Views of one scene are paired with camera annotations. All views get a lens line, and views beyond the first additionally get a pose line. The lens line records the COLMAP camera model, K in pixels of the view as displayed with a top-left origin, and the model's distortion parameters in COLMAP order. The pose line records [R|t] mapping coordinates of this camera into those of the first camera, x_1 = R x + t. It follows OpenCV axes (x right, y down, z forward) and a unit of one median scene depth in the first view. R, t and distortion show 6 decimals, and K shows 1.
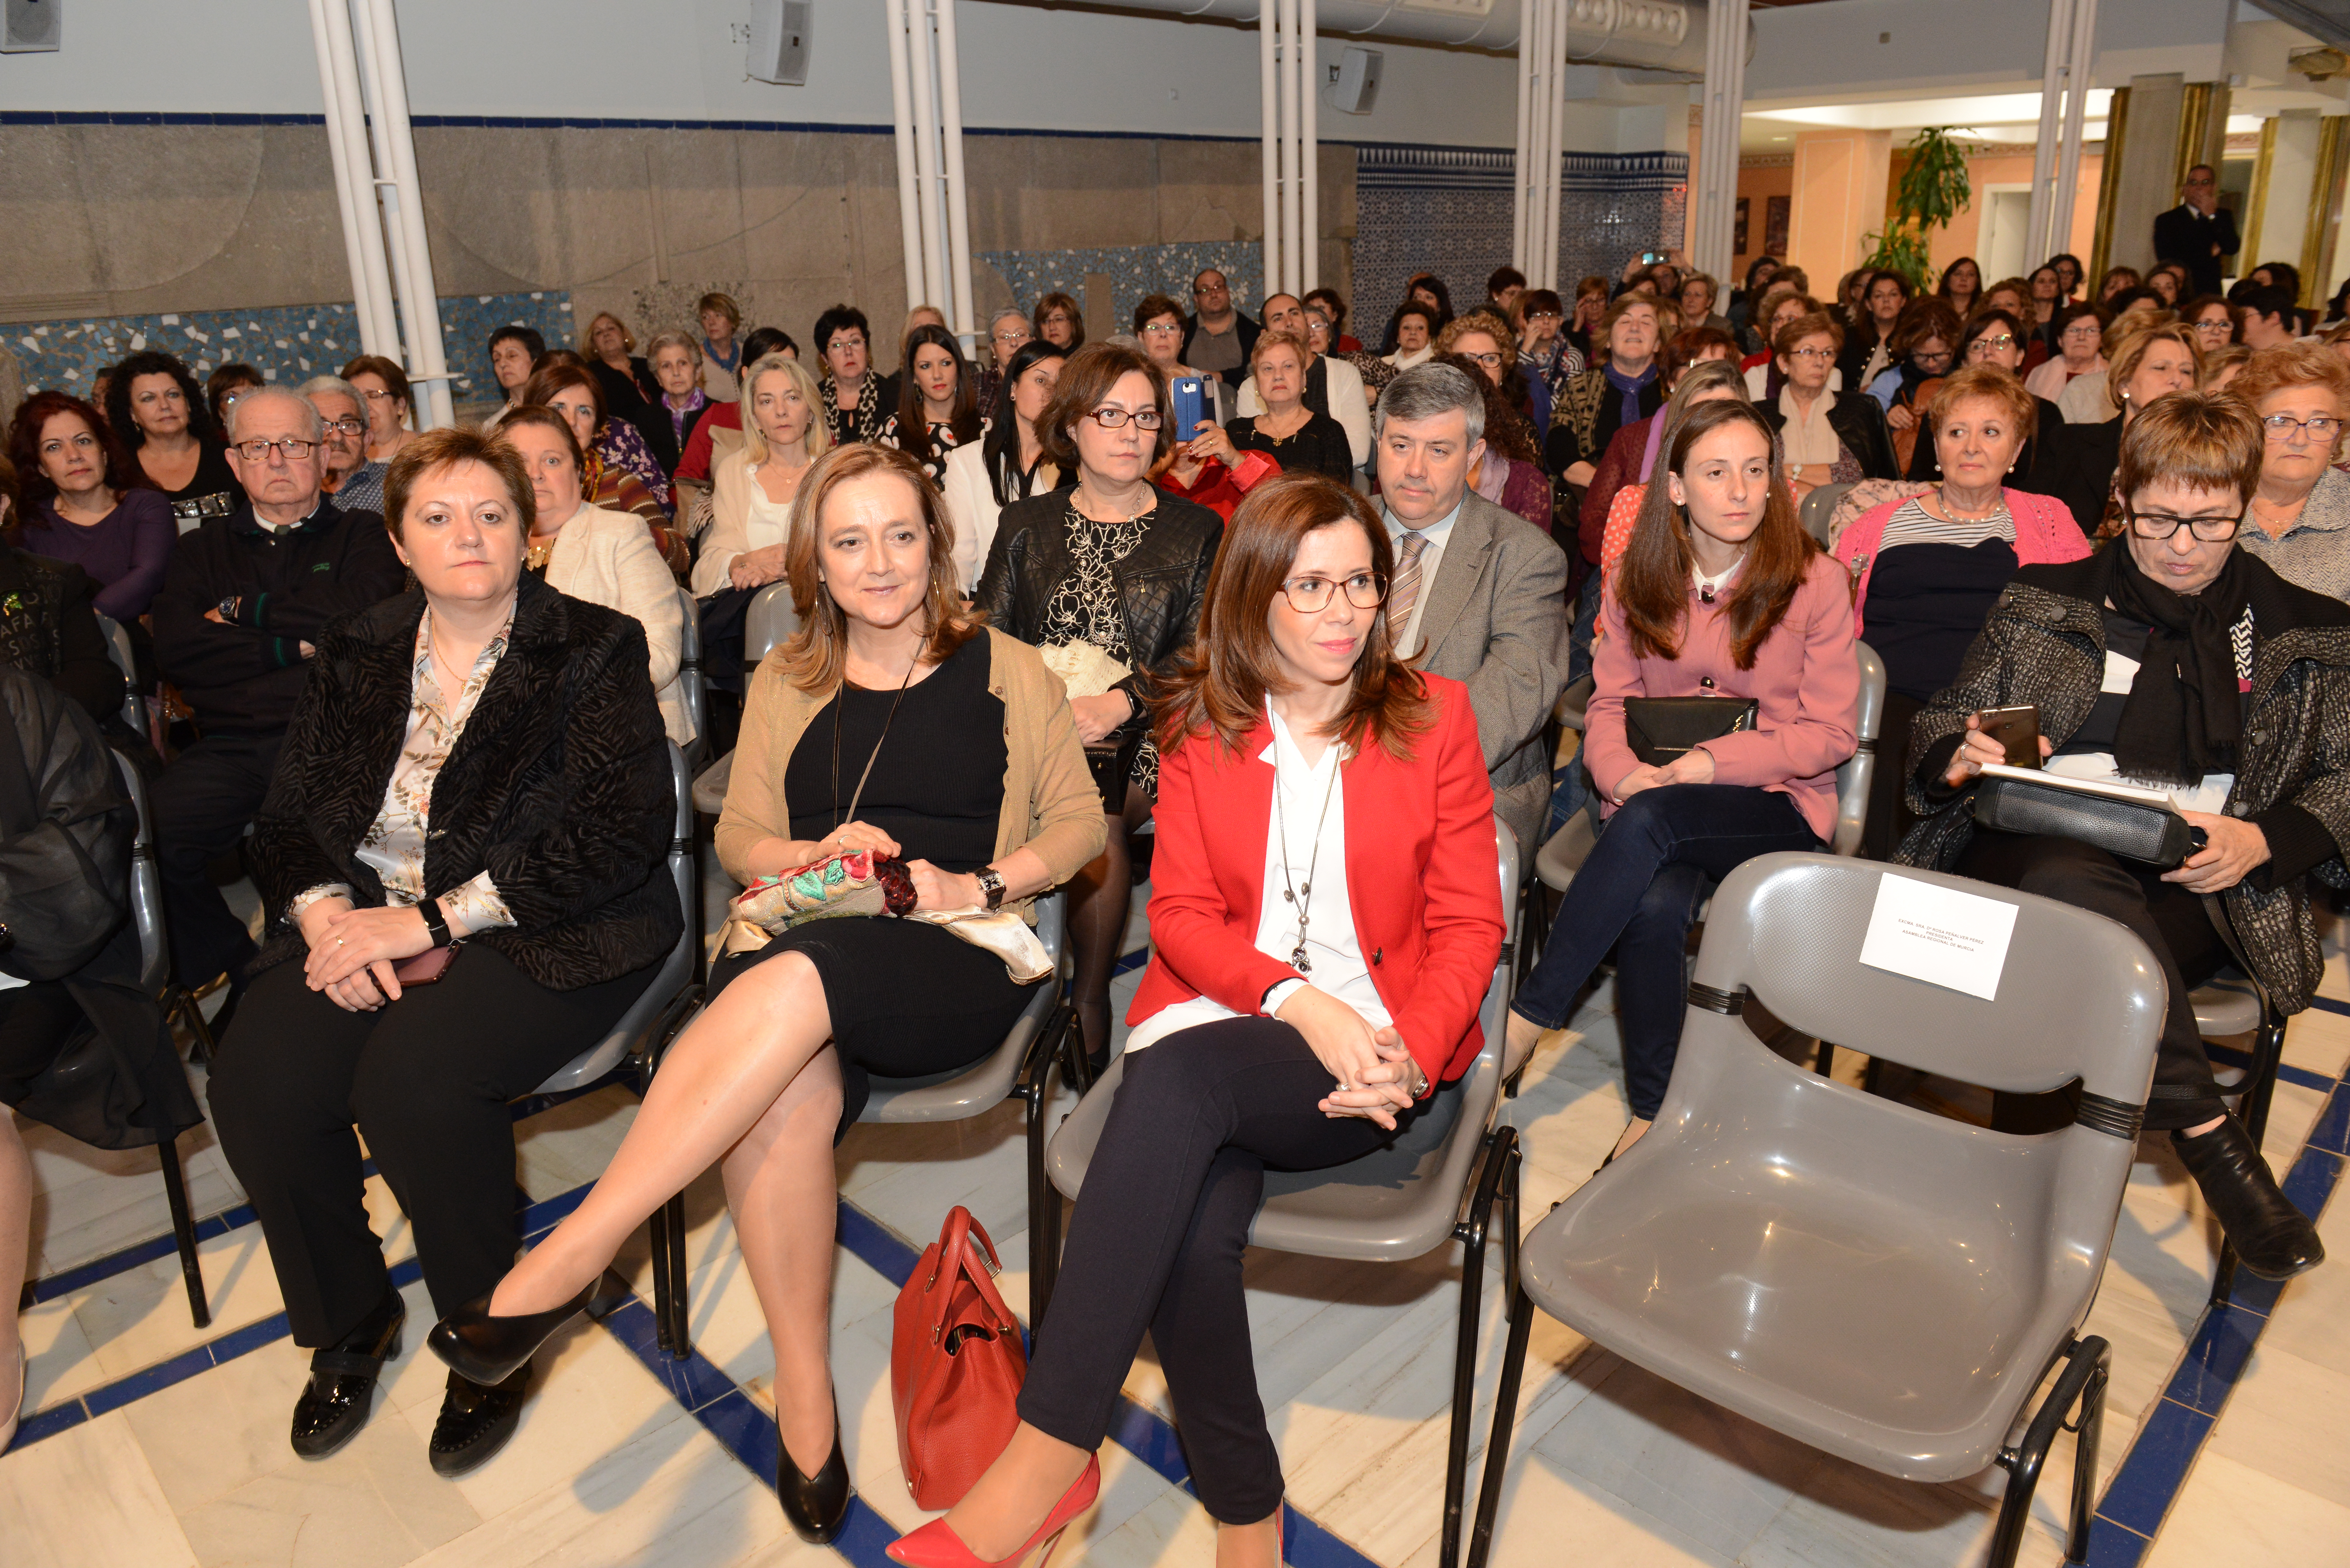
lens RADIAL K [[1592.0, 0, 1175.0], [0, 1592.0, 784.0], [0, 0, 1]] dist [-0.045464, -0.004408]
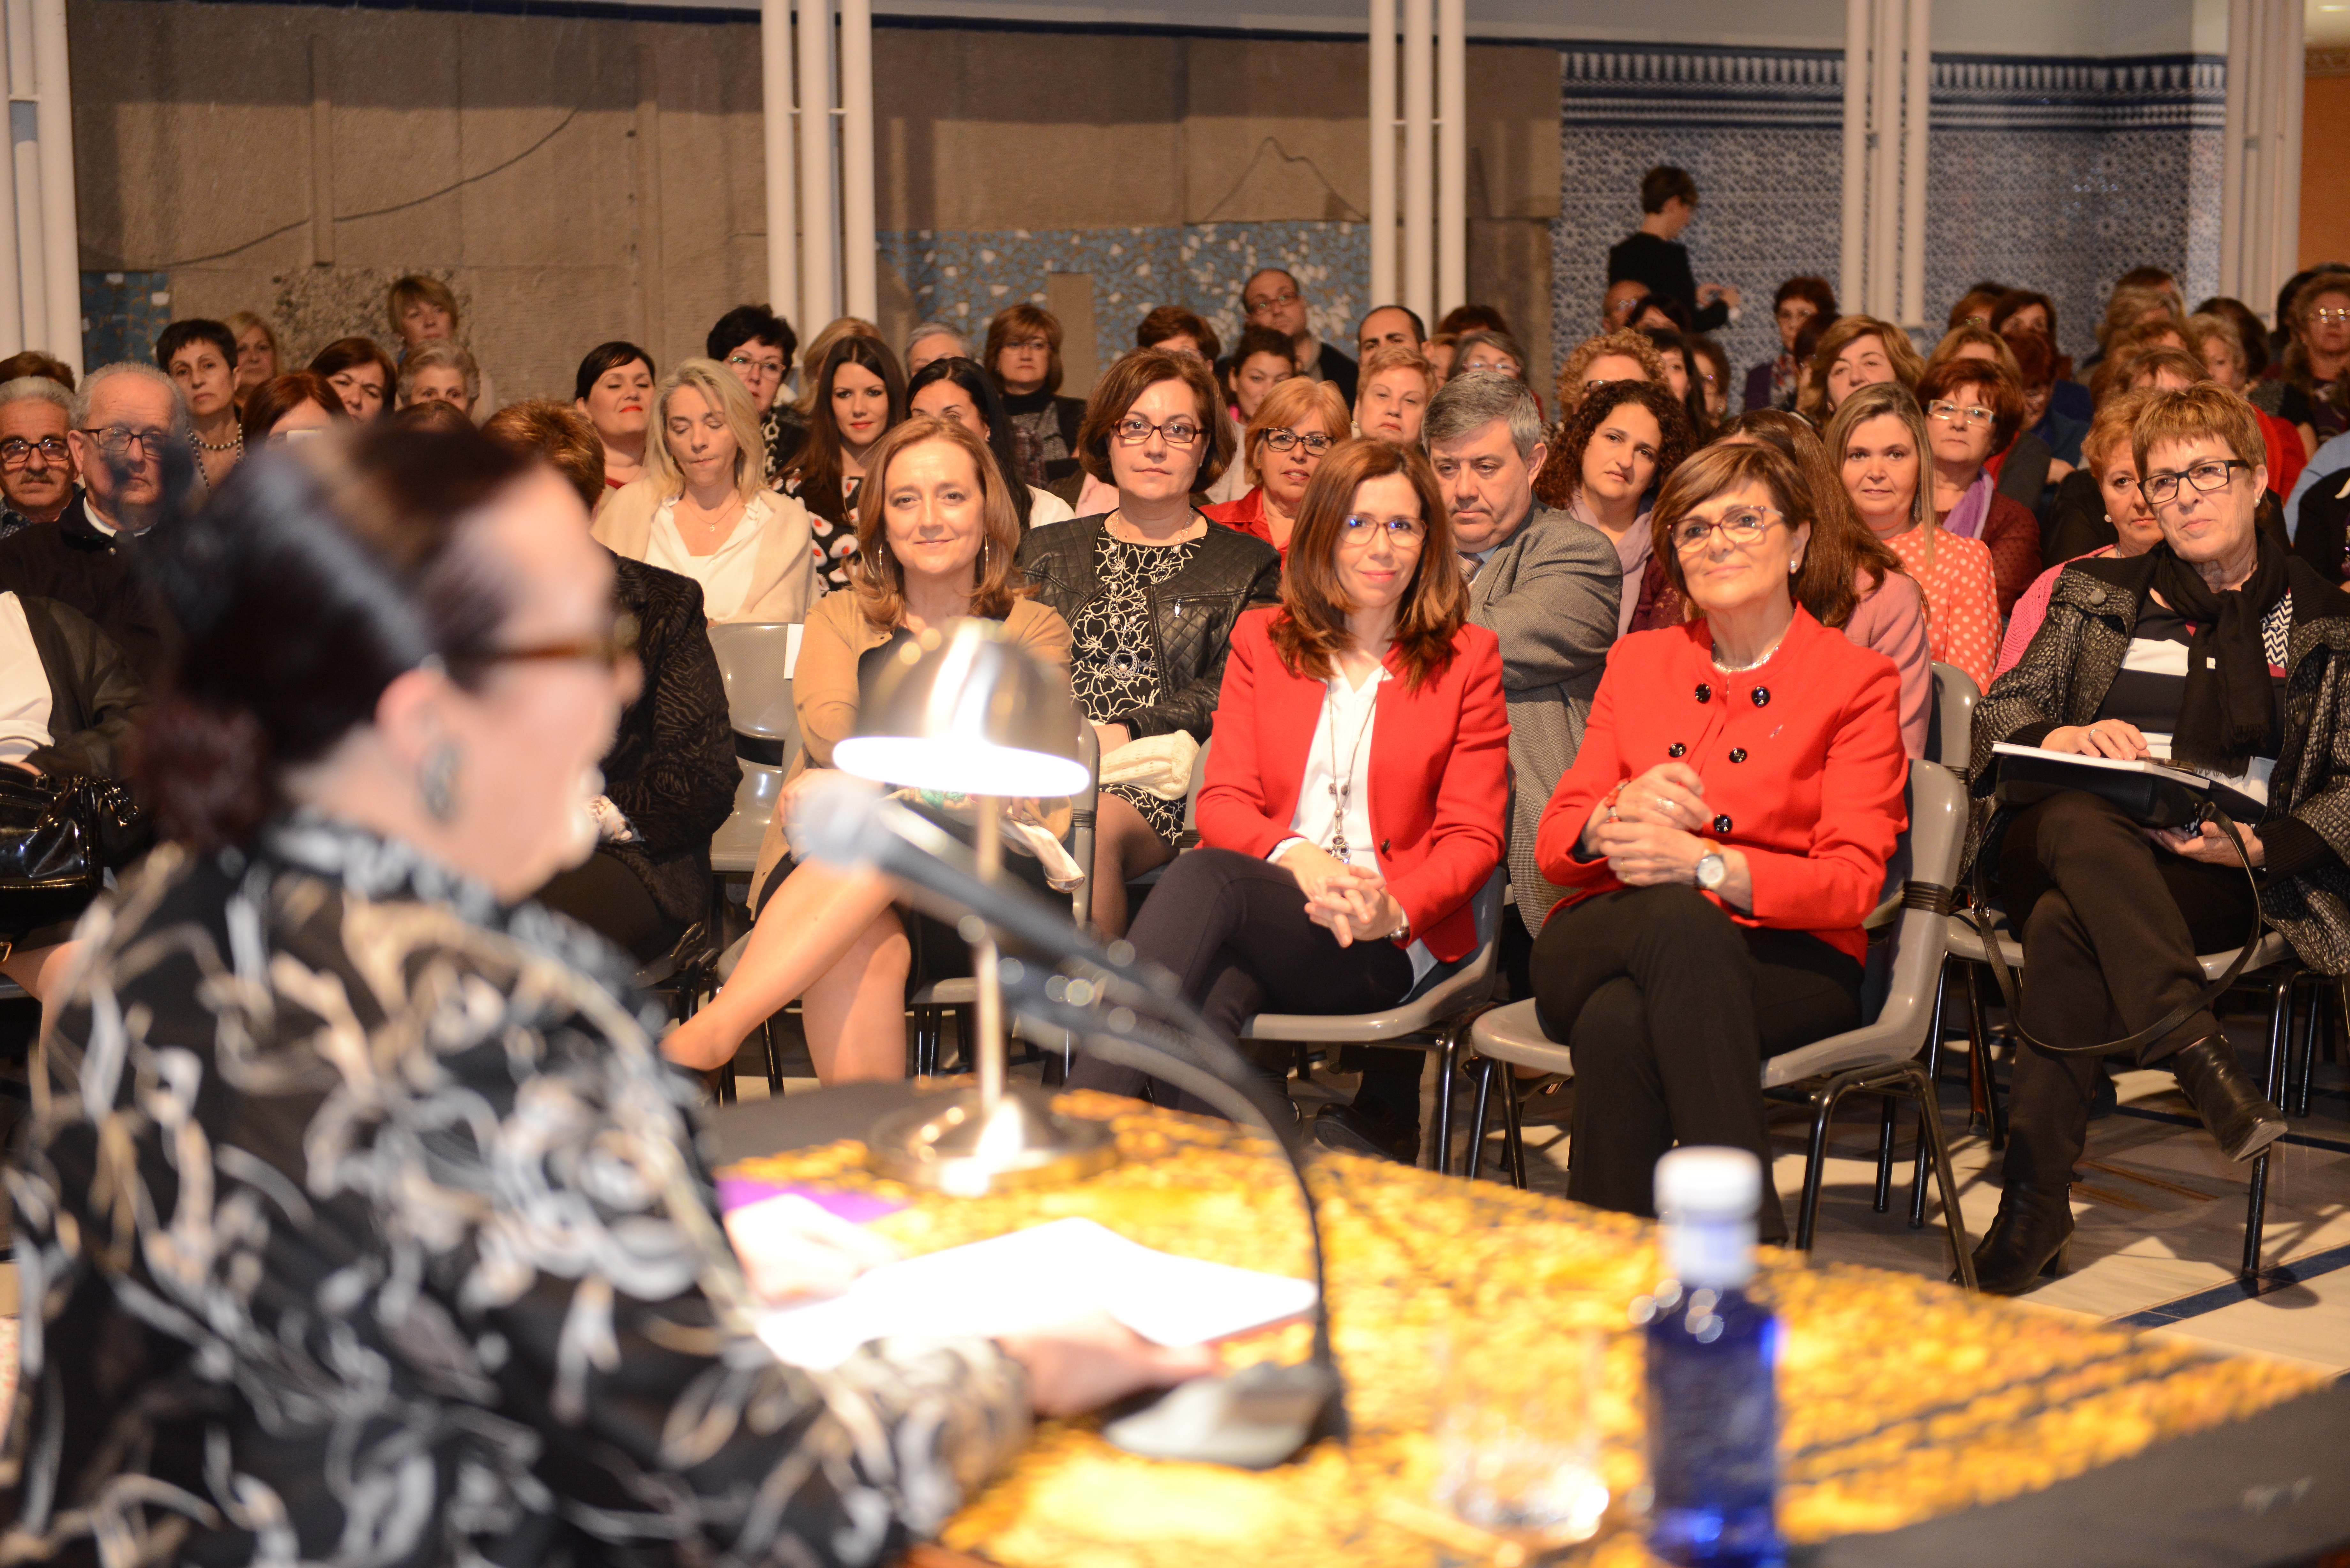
lens RADIAL K [[4243.2, 0, 1175.0], [0, 4243.2, 784.0], [0, 0, 1]] dist [0.168258, -0.228012]
pose [[0.999744, 0.022248, -0.004132, -0.003795], [-0.022627, 0.980845, -0.193473, 0.164624], [-0.000251, 0.193517, 0.981097, -0.500537]]
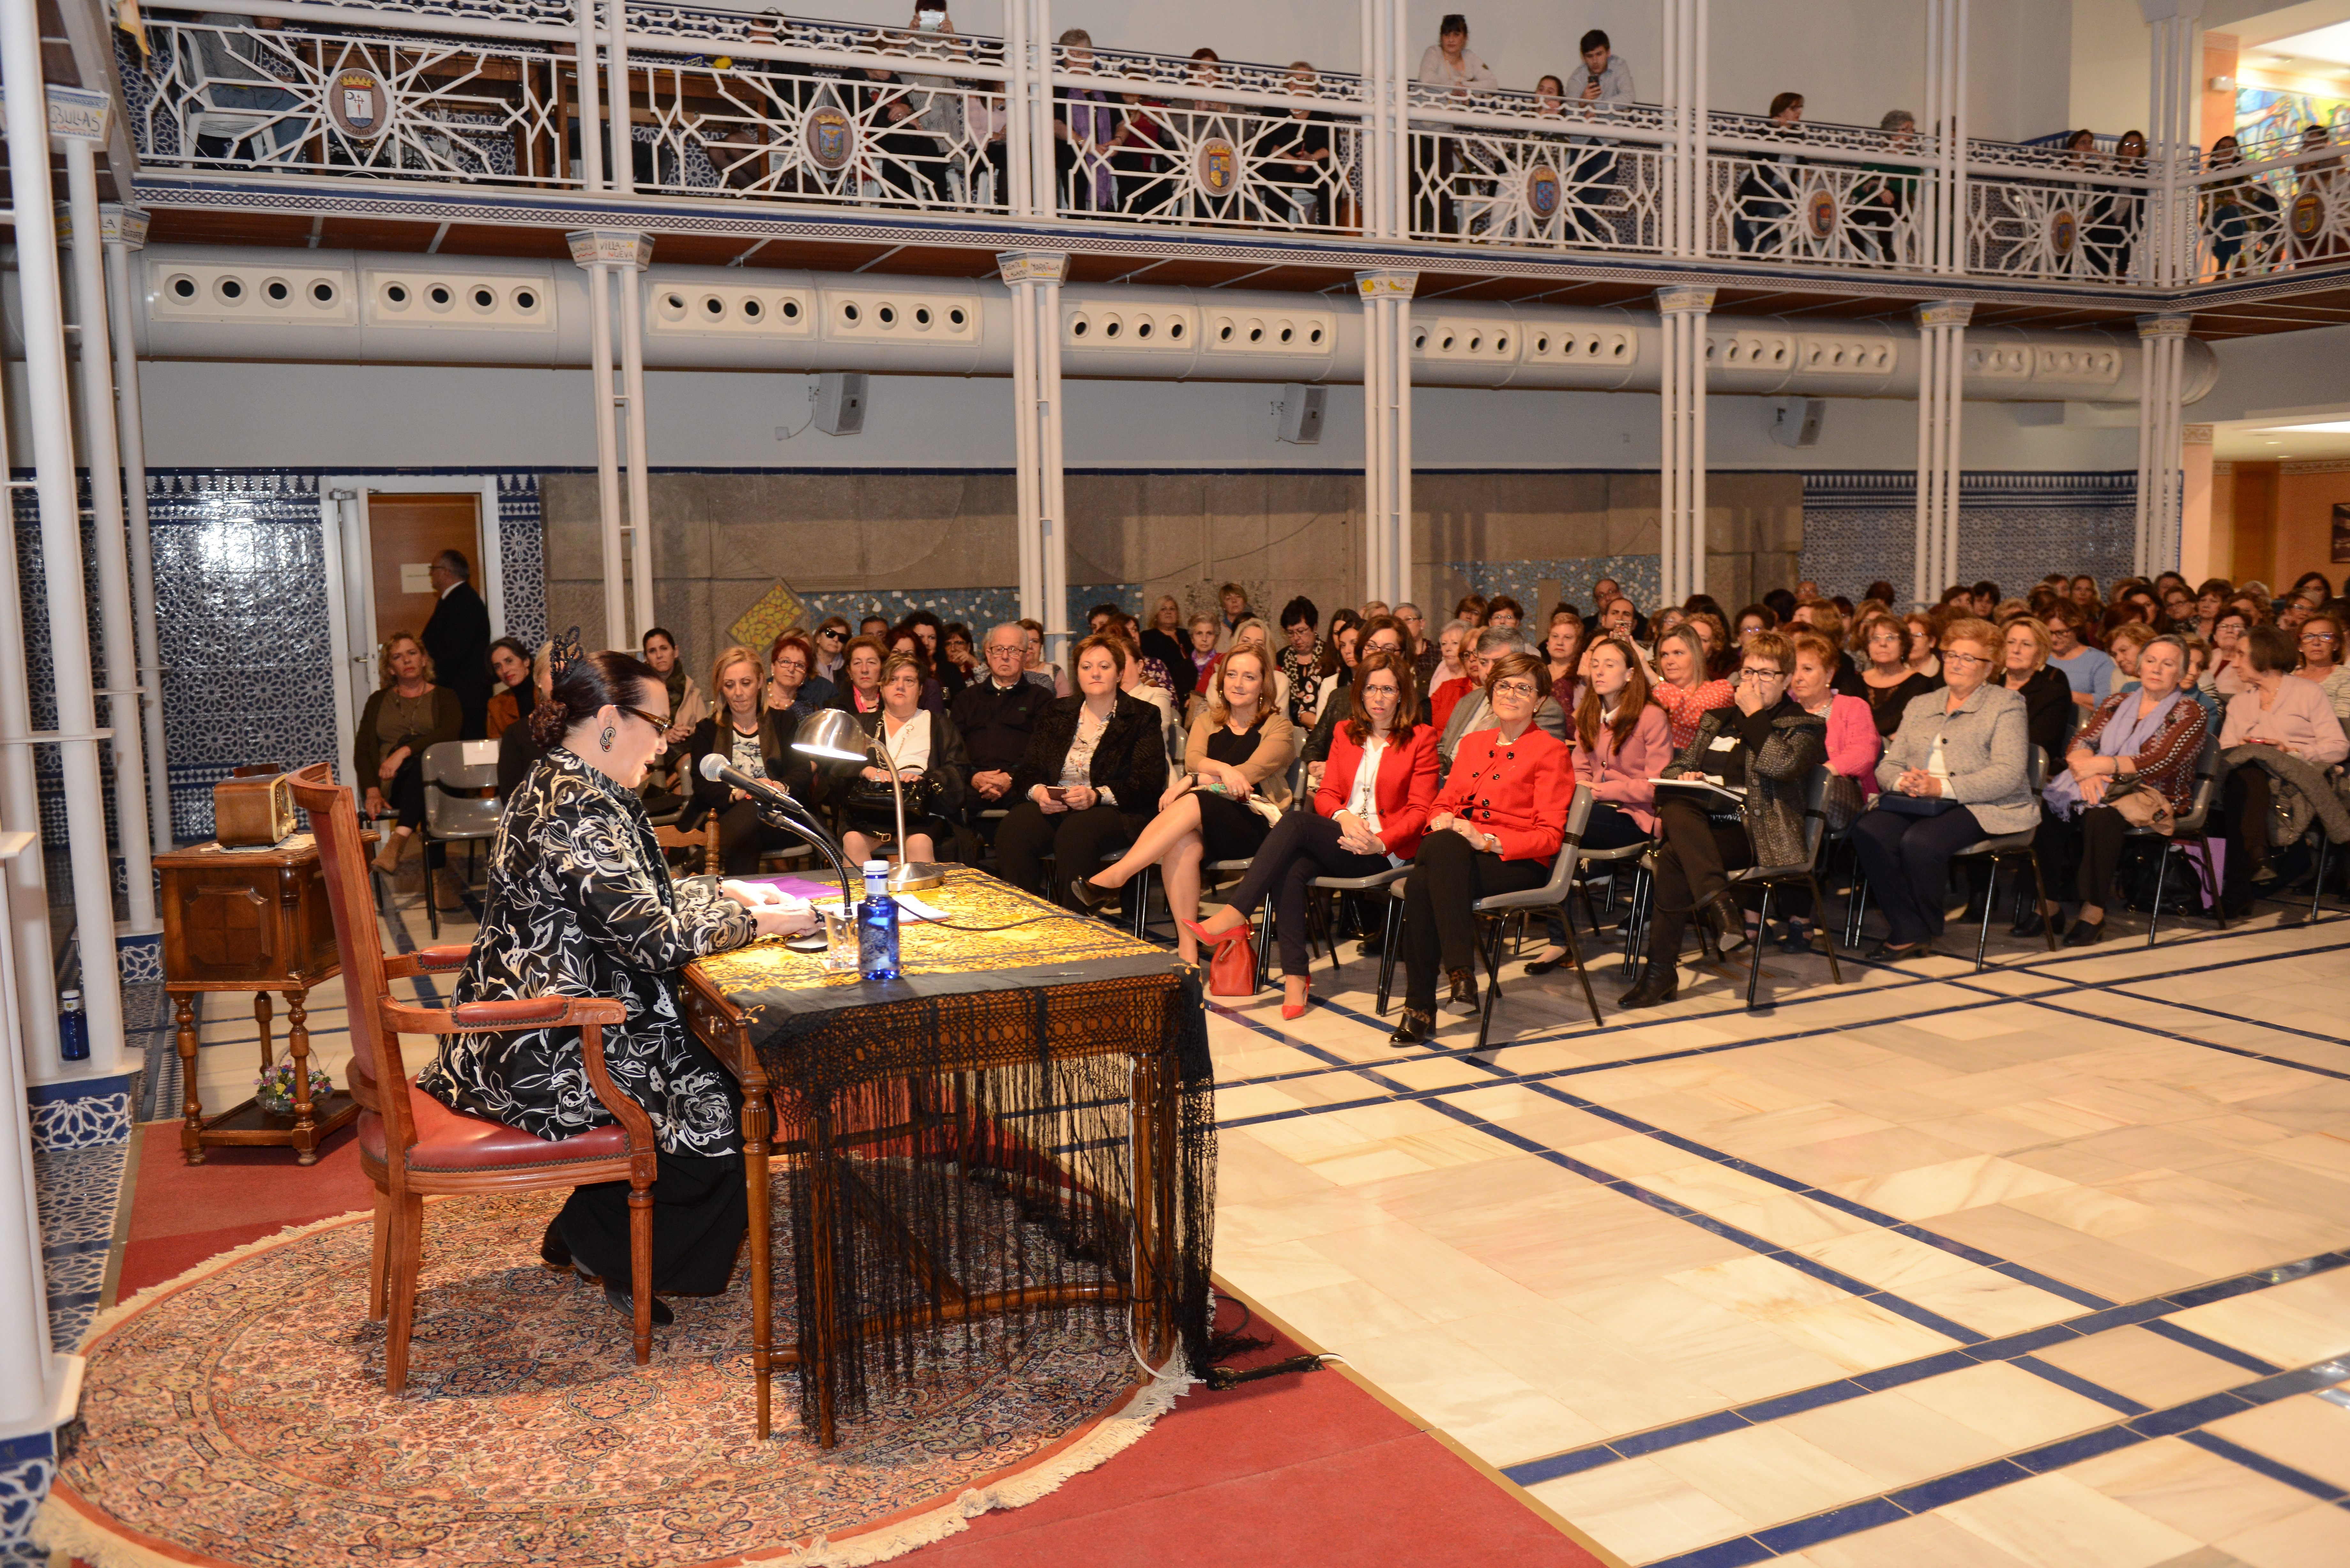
lens RADIAL K [[2030.2, 0, 1175.0], [0, 2030.2, 784.0], [0, 0, 1]] dist [-0.005119, -0.005900]
pose [[0.944818, 0.047182, -0.324181, 0.241500], [-0.112796, 0.975920, -0.186703, 0.198131], [0.307566, 0.212967, 0.927388, -0.640616]]
